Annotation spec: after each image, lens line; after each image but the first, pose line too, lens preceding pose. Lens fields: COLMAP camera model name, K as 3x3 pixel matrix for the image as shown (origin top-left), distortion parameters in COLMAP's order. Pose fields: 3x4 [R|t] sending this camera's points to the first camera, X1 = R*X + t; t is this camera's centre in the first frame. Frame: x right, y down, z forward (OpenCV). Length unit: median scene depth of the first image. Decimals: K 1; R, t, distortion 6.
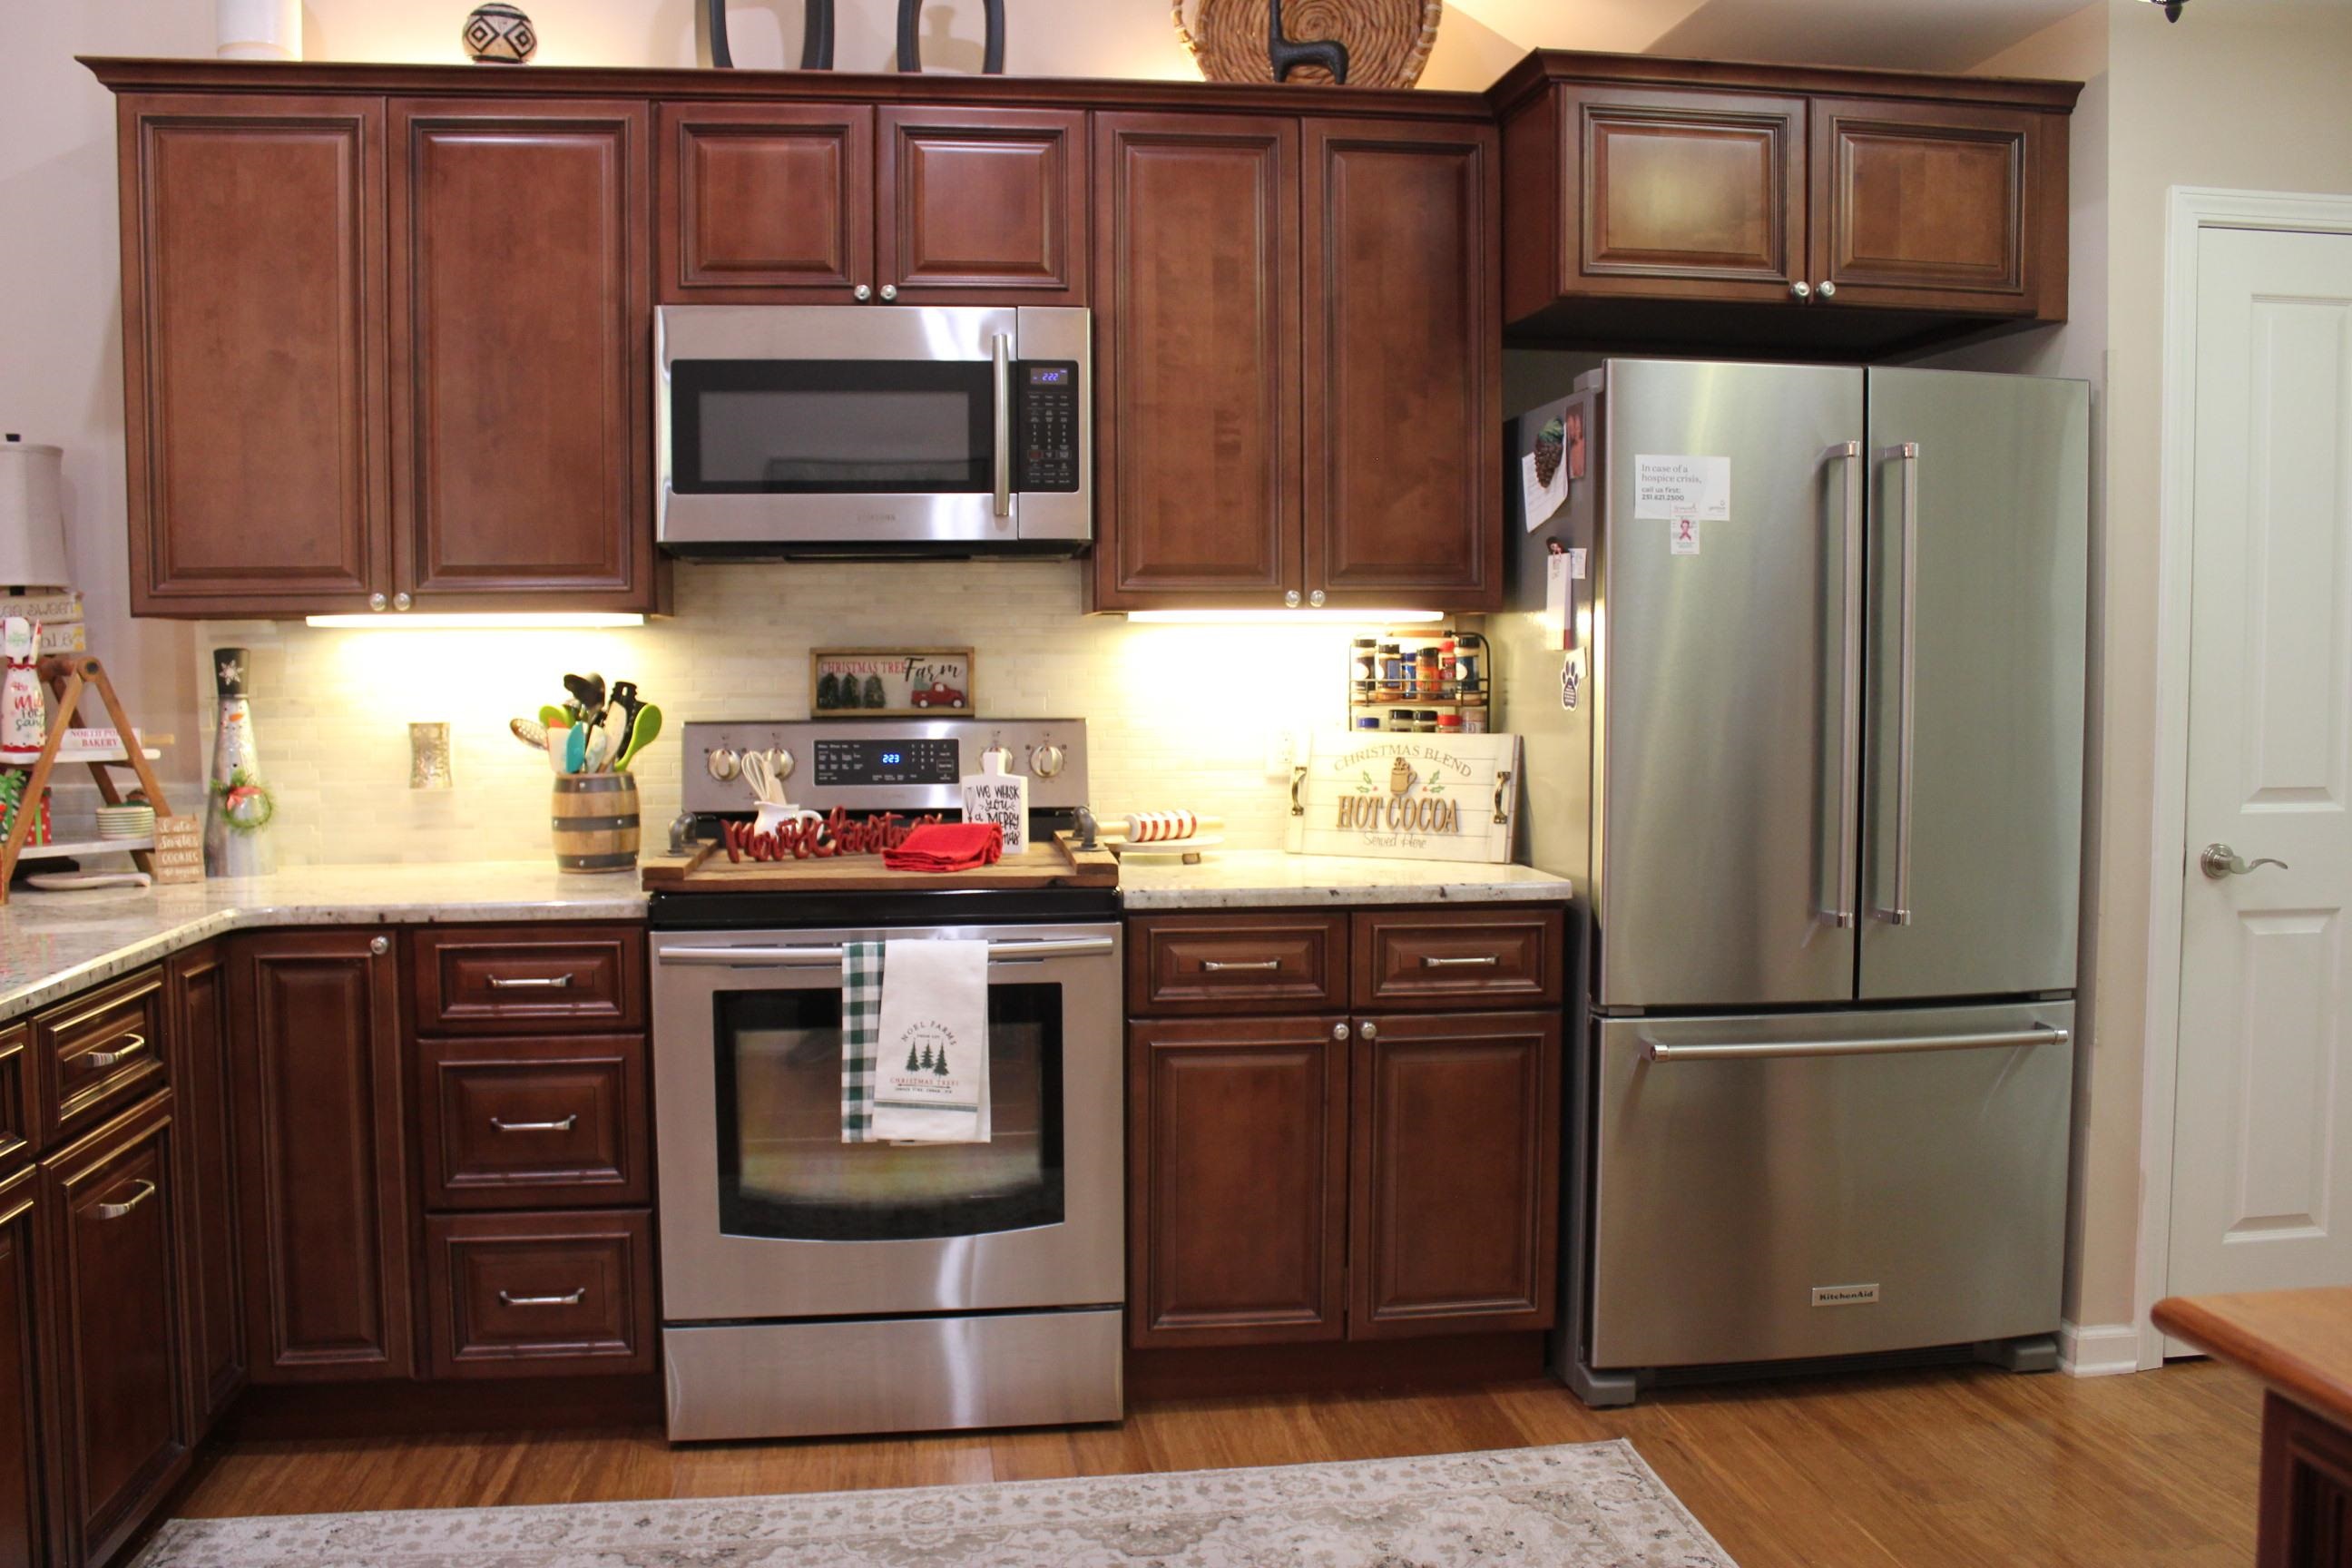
lens RADIAL K [[1975.8, 0, 1177.6], [0, 1975.8, 798.0], [0, 0, 1]] dist [-0.158496, 0.141480]
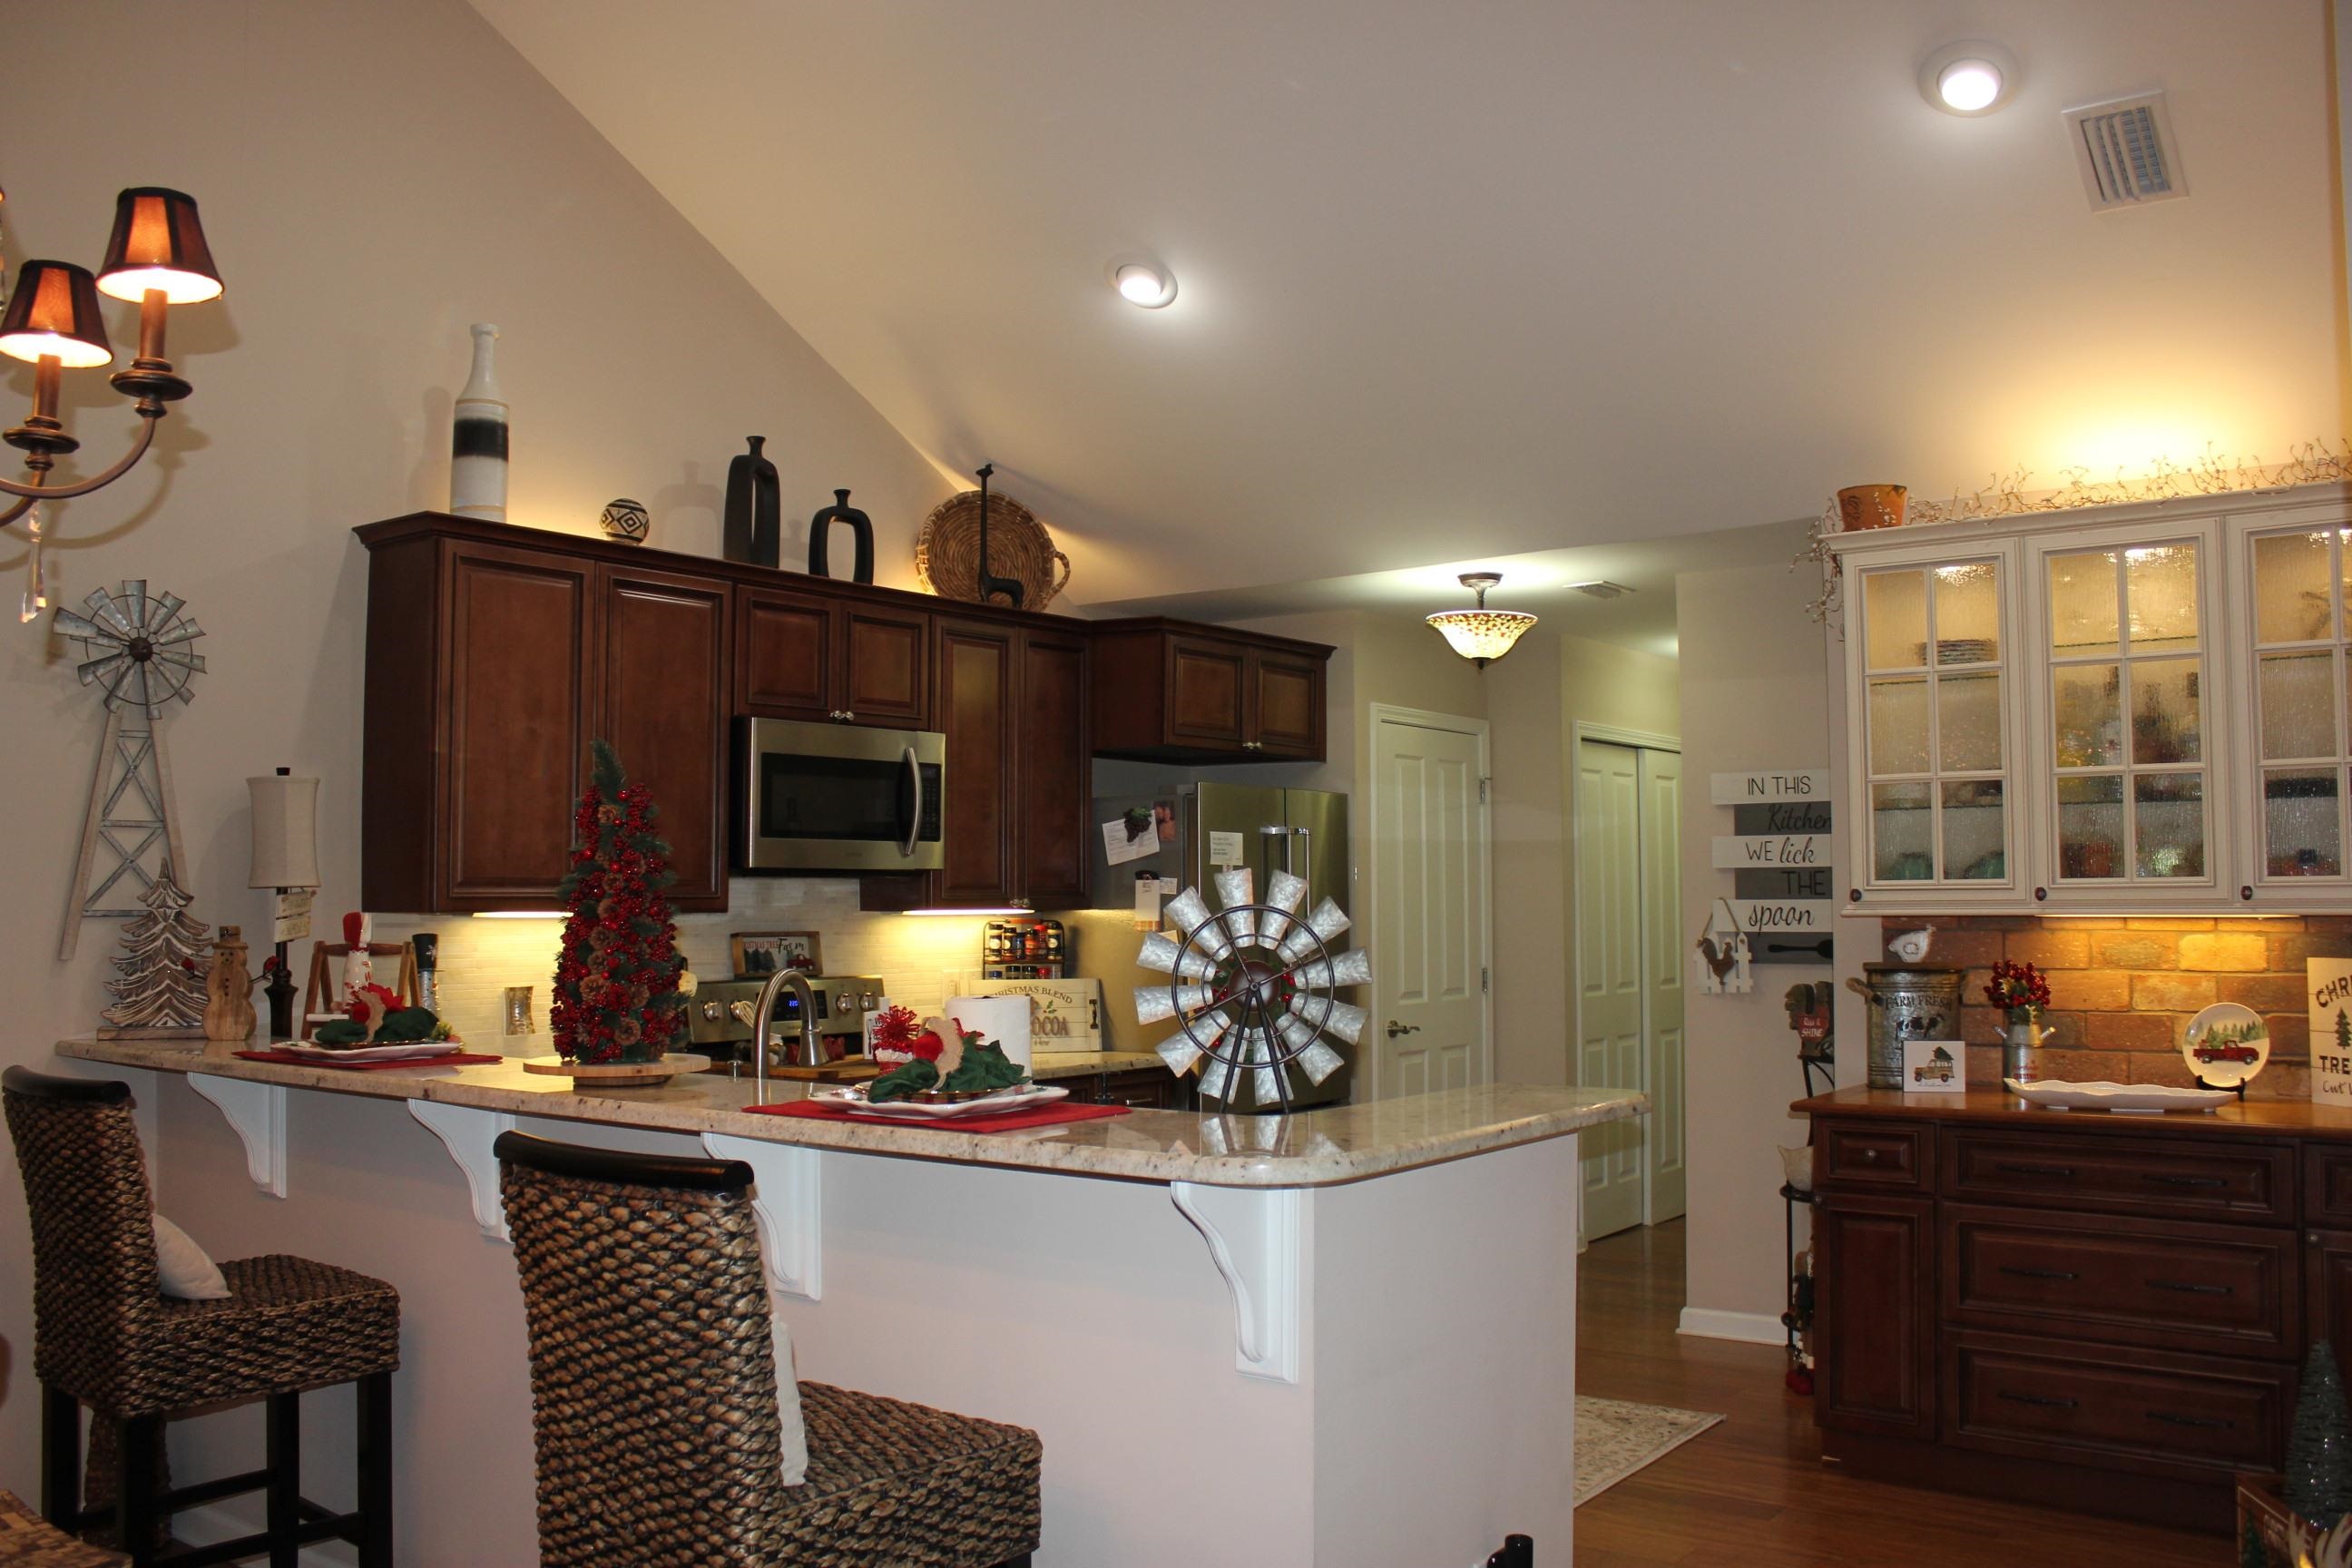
lens RADIAL K [[1975.8, 0, 1177.6], [0, 1975.8, 798.0], [0, 0, 1]] dist [-0.158496, 0.141480]
pose [[0.709698, 0.037550, 0.703505, -1.093848], [0.050986, 0.993223, -0.104448, -0.004325], [-0.702659, 0.109995, 0.702973, -0.340271]]
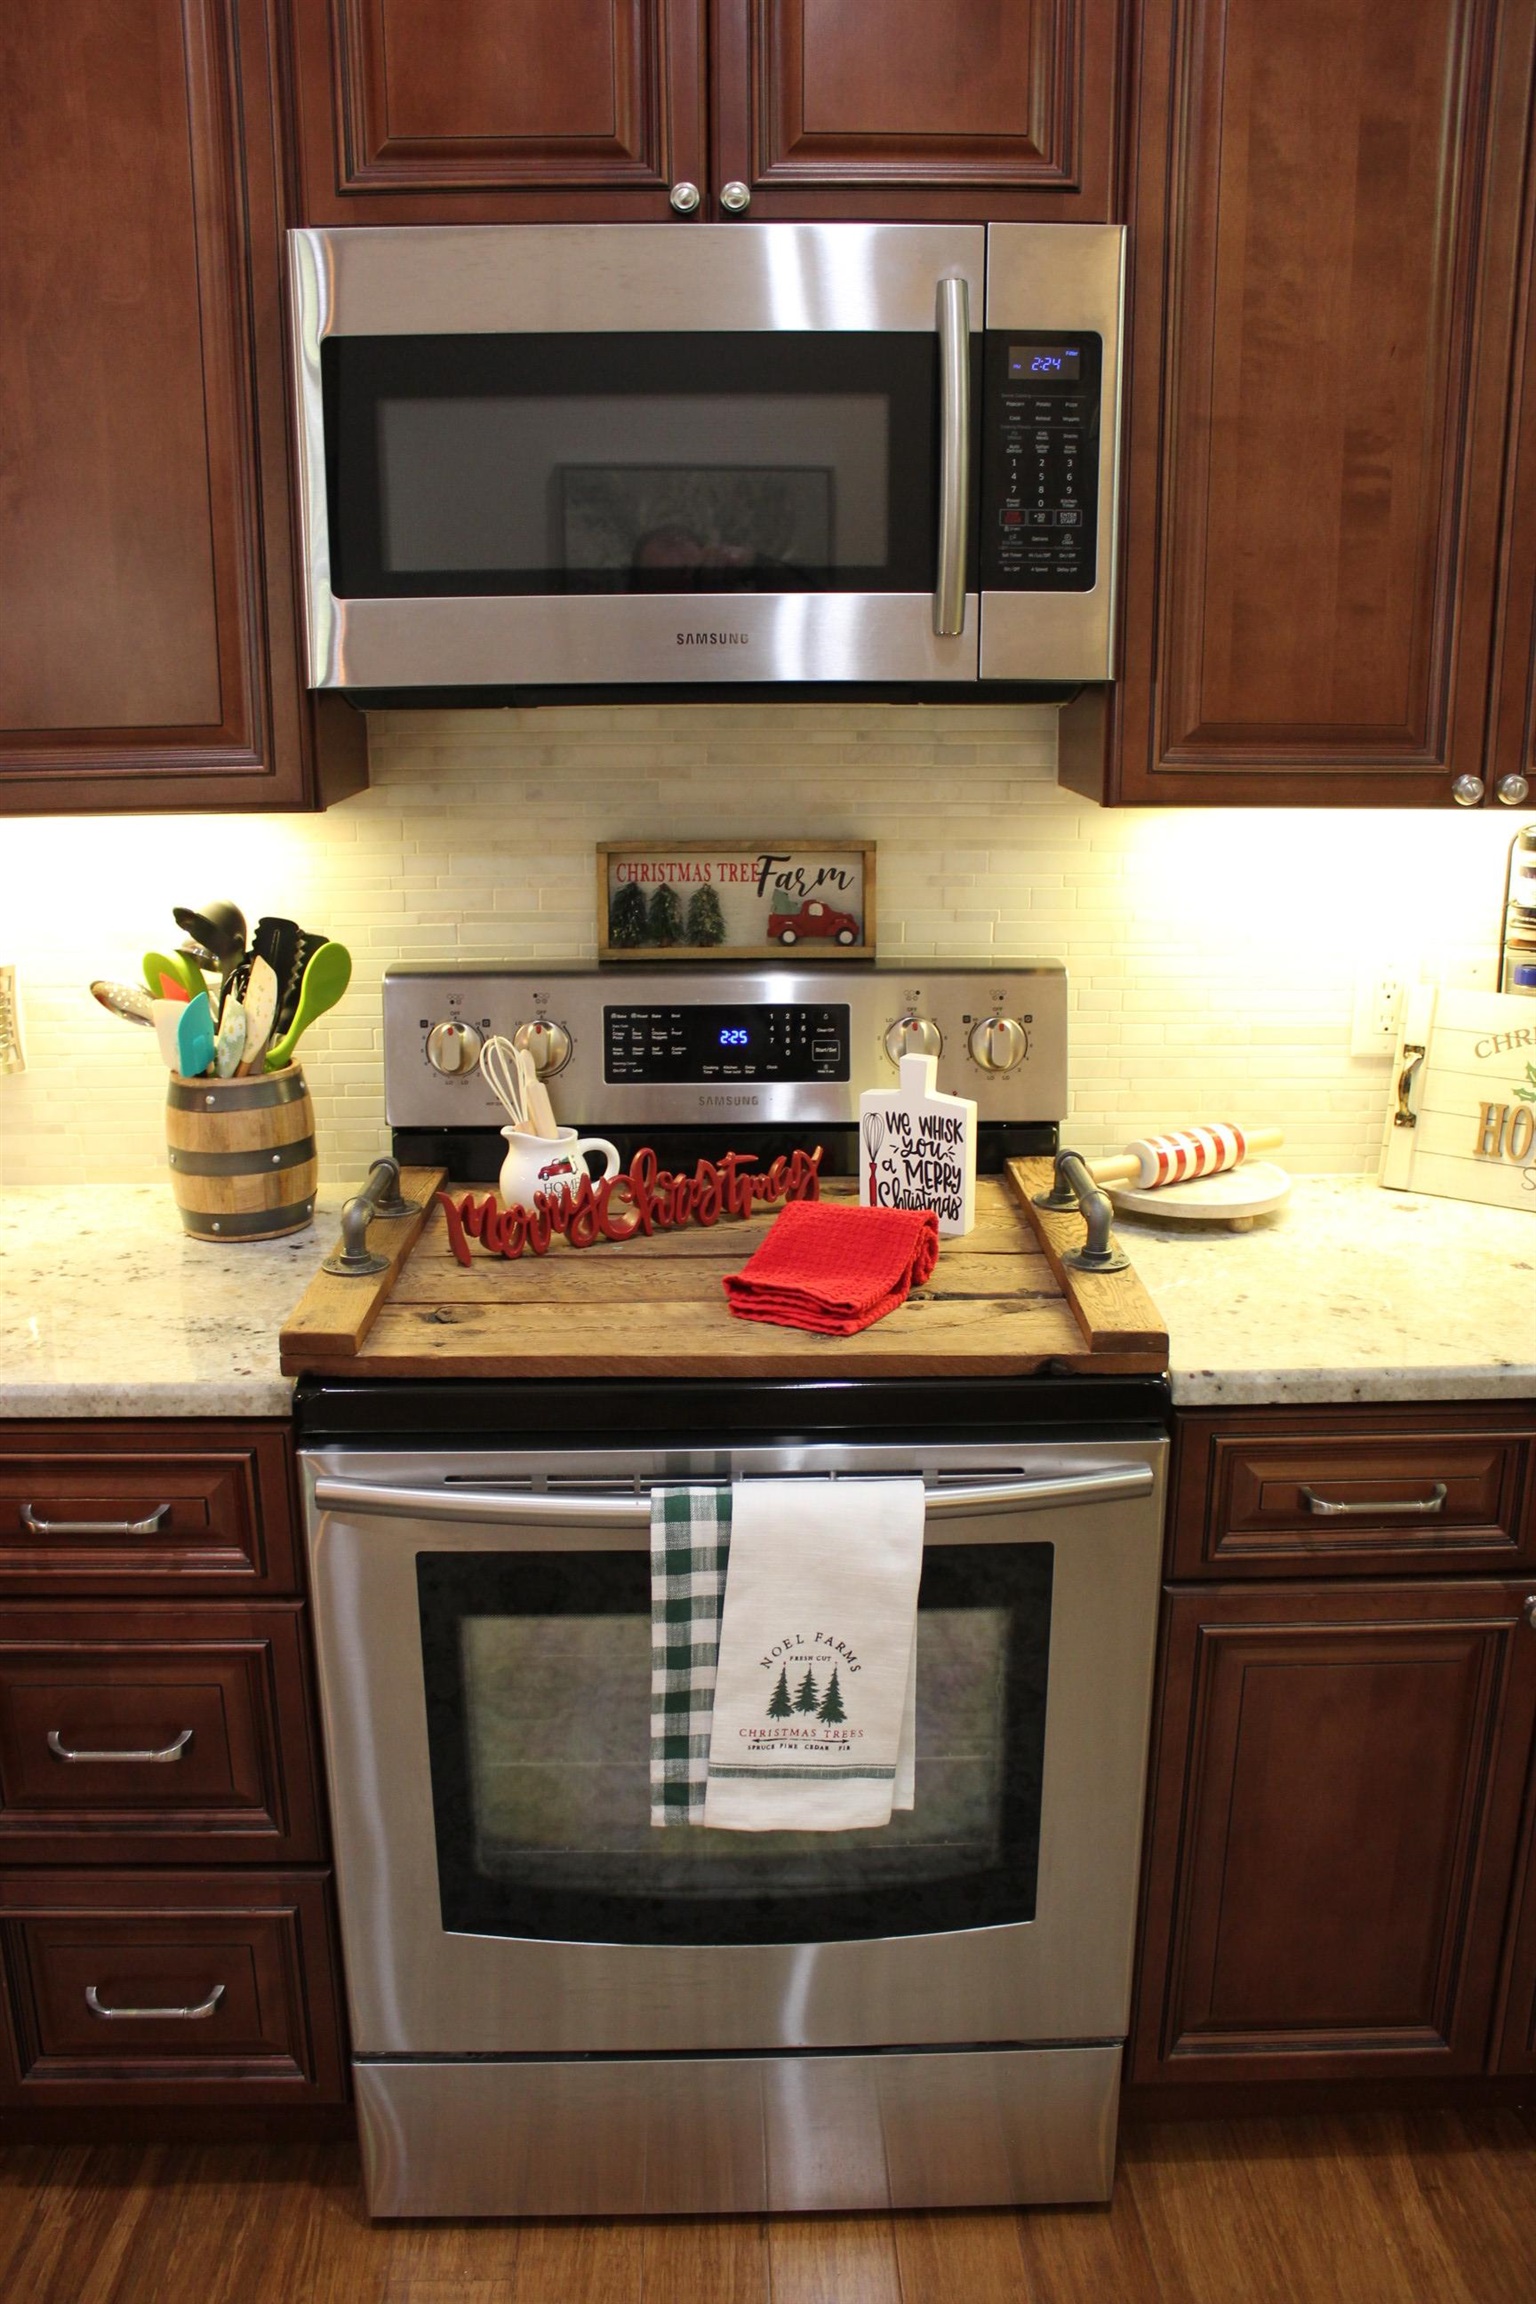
lens RADIAL K [[1929.4, 0, 768.0], [0, 1929.4, 1152.0], [0, 0, 1]] dist [-0.163408, 0.146534]
pose [[0.993654, 0.029727, -0.108483, -0.076630], [-0.008380, 0.981330, 0.192150, -0.103565], [0.112170, -0.190021, 0.975351, 0.460837]]
